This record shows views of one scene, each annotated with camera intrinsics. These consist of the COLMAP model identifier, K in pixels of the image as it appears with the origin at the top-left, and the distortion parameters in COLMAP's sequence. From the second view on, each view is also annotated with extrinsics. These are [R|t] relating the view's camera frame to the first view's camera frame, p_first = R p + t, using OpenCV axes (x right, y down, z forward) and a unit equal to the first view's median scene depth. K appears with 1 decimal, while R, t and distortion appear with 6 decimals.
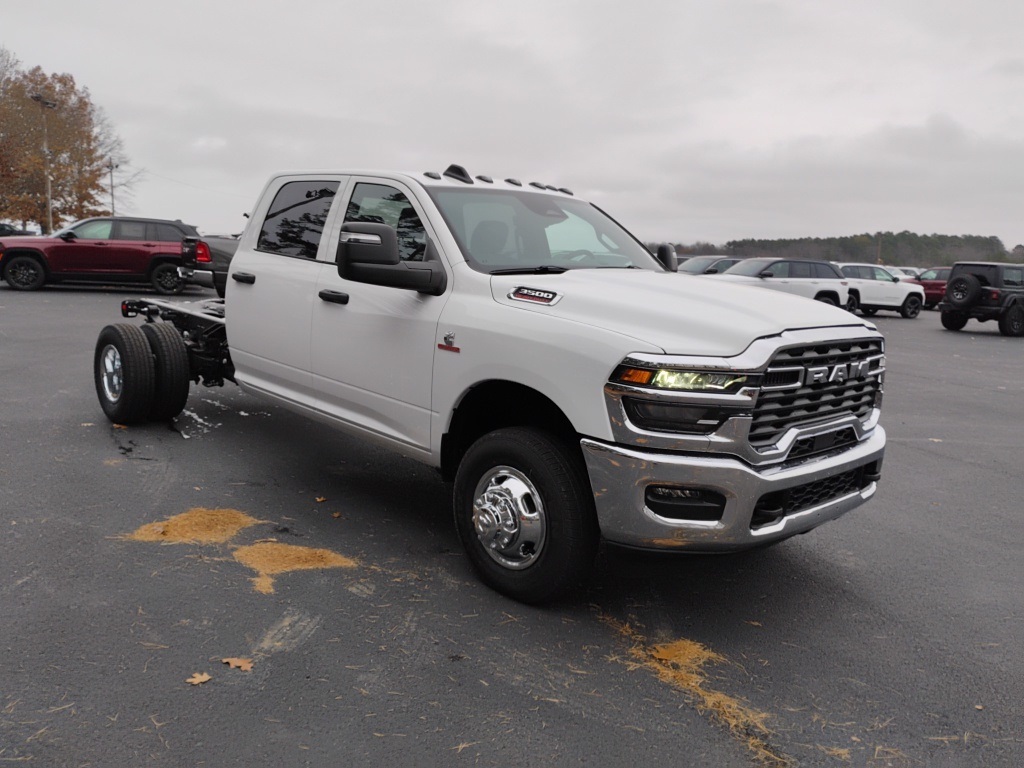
lens RADIAL K [[829.0, 0, 512.0], [0, 829.0, 384.0], [0, 0, 1]] dist [0.070917, -0.085235]
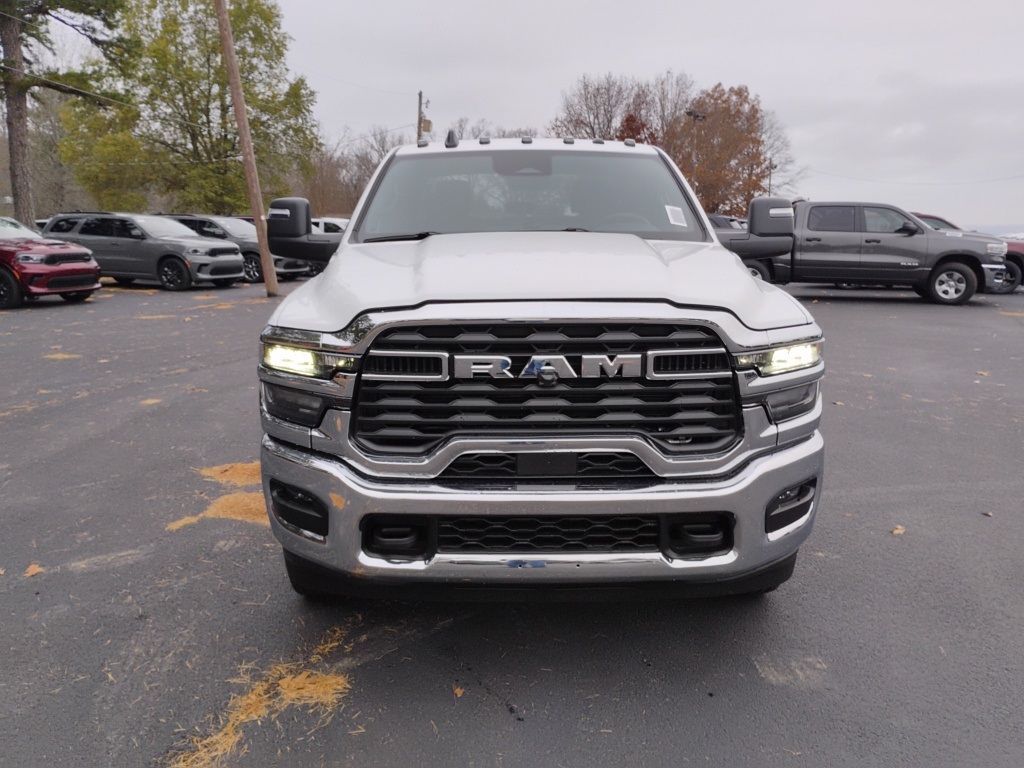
lens RADIAL K [[829.0, 0, 512.0], [0, 829.0, 384.0], [0, 0, 1]] dist [0.070917, -0.085235]
pose [[0.730089, 0.077945, -0.678892, 0.644133], [-0.073326, 0.996673, 0.035575, -0.017260], [0.679406, 0.023808, 0.733376, 0.373596]]
